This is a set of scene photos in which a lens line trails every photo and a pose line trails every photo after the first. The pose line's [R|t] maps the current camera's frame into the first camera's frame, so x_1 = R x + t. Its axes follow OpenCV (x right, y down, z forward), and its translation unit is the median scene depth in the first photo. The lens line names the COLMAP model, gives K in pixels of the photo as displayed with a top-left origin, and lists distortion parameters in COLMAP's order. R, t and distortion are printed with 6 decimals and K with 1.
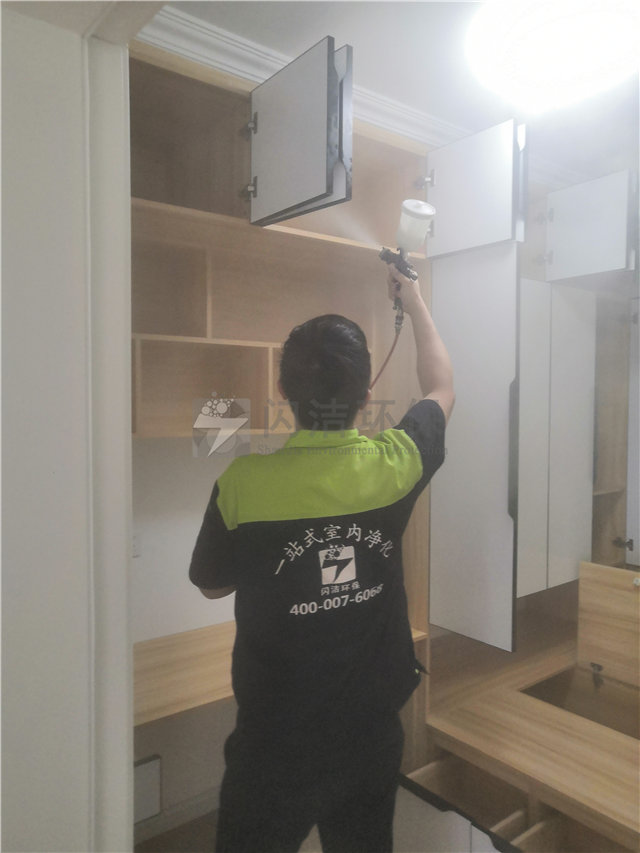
lens RADIAL K [[683.2, 0, 320.0], [0, 683.2, 426.5], [0, 0, 1]] dist [-0.066276, 0.165770]
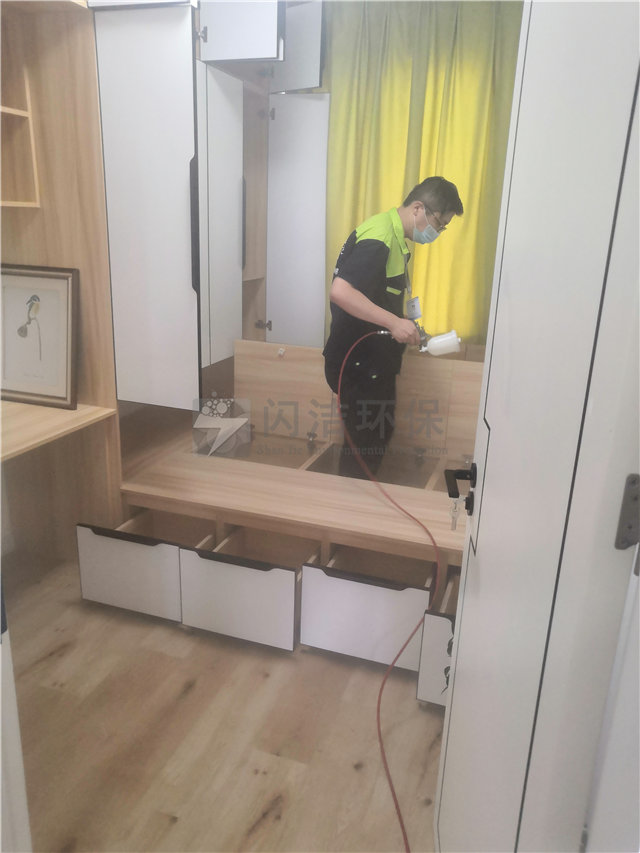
lens RADIAL K [[683.2, 0, 320.0], [0, 683.2, 426.5], [0, 0, 1]] dist [-0.066276, 0.165770]
pose [[0.850173, -0.130934, 0.509962, -0.116268], [-0.010072, 0.964362, 0.264394, 0.045376], [-0.526406, -0.229918, 0.818556, -0.046323]]
